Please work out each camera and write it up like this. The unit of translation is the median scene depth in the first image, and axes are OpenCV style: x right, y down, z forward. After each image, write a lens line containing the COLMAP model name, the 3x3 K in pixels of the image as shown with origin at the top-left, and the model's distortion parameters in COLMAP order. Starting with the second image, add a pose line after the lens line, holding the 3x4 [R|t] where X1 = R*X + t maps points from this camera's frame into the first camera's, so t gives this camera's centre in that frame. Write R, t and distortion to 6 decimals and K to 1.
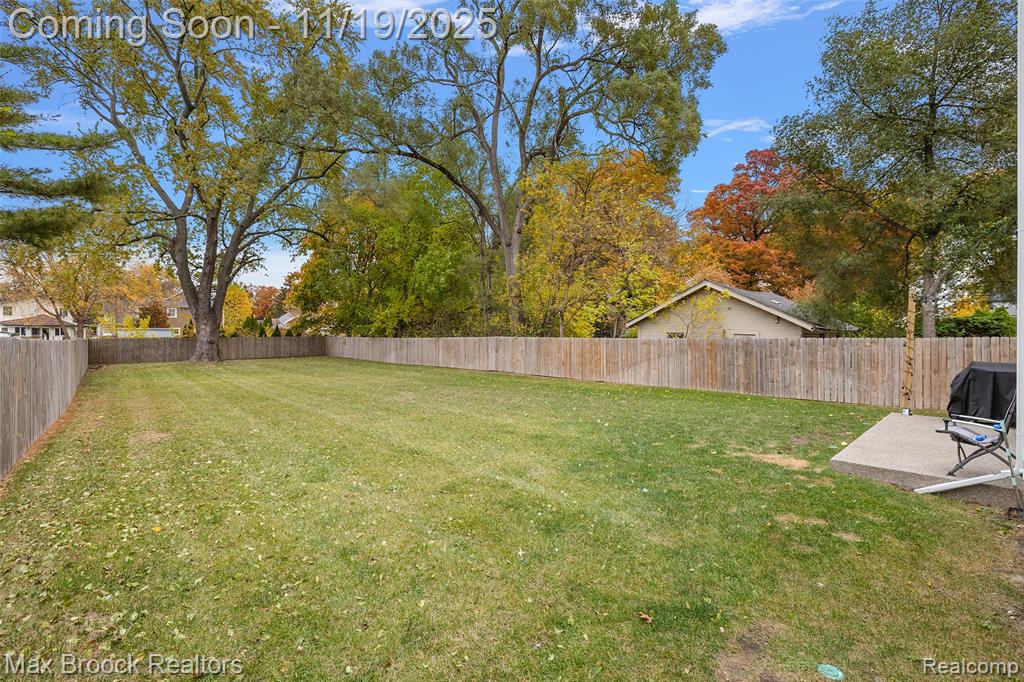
lens RADIAL K [[433.0, 0, 512.0], [0, 433.0, 341.0], [0, 0, 1]] dist [0.001709, 0.000289]
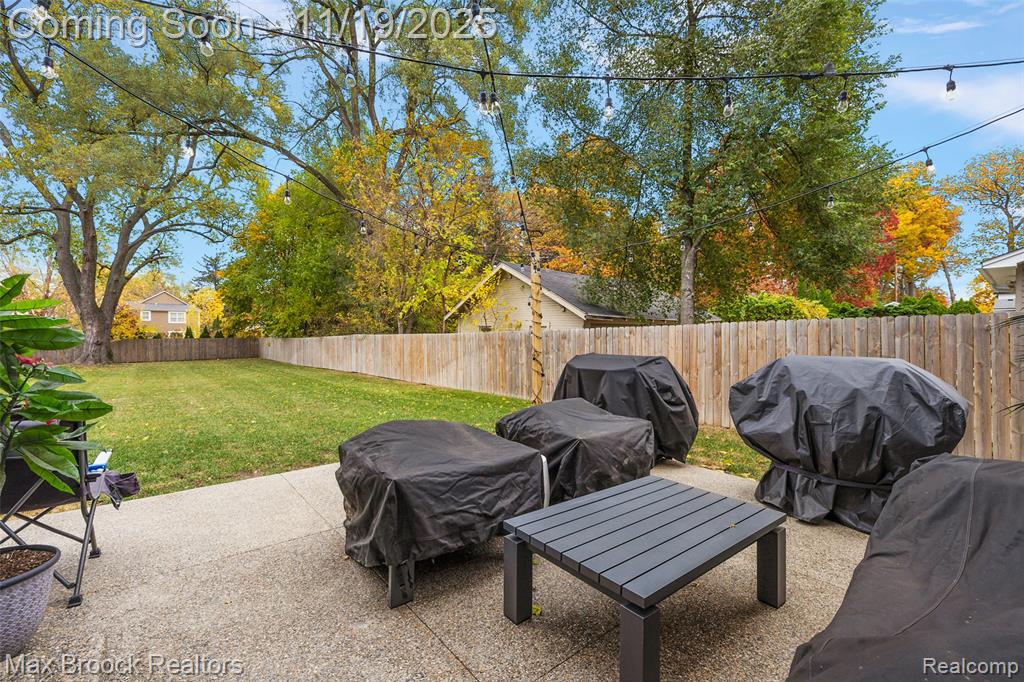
lens RADIAL K [[433.0, 0, 512.0], [0, 433.0, 341.0], [0, 0, 1]] dist [0.001709, 0.000289]
pose [[0.999360, -0.006528, -0.035180, 0.242284], [0.006366, 0.999969, -0.004715, 0.007640], [0.035210, 0.004488, 0.999370, 0.085111]]
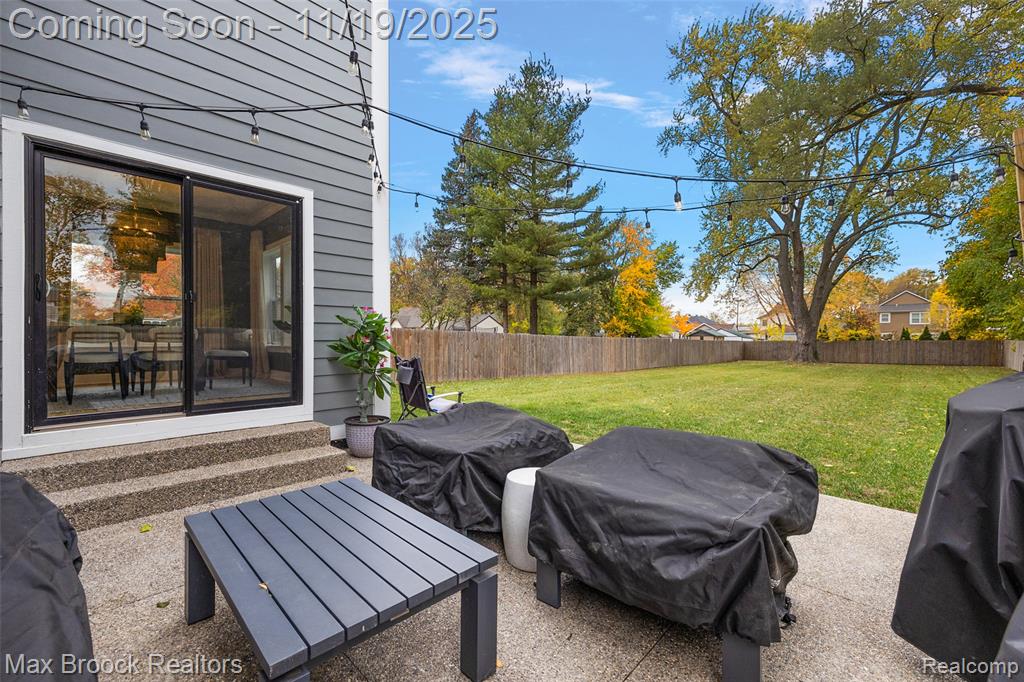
lens RADIAL K [[433.0, 0, 512.0], [0, 433.0, 341.0], [0, 0, 1]] dist [0.001709, 0.000289]
pose [[0.083283, -0.000371, -0.996526, 0.325041], [-0.016670, 0.999859, -0.001766, 0.008947], [0.996387, 0.016759, 0.083265, 0.176414]]
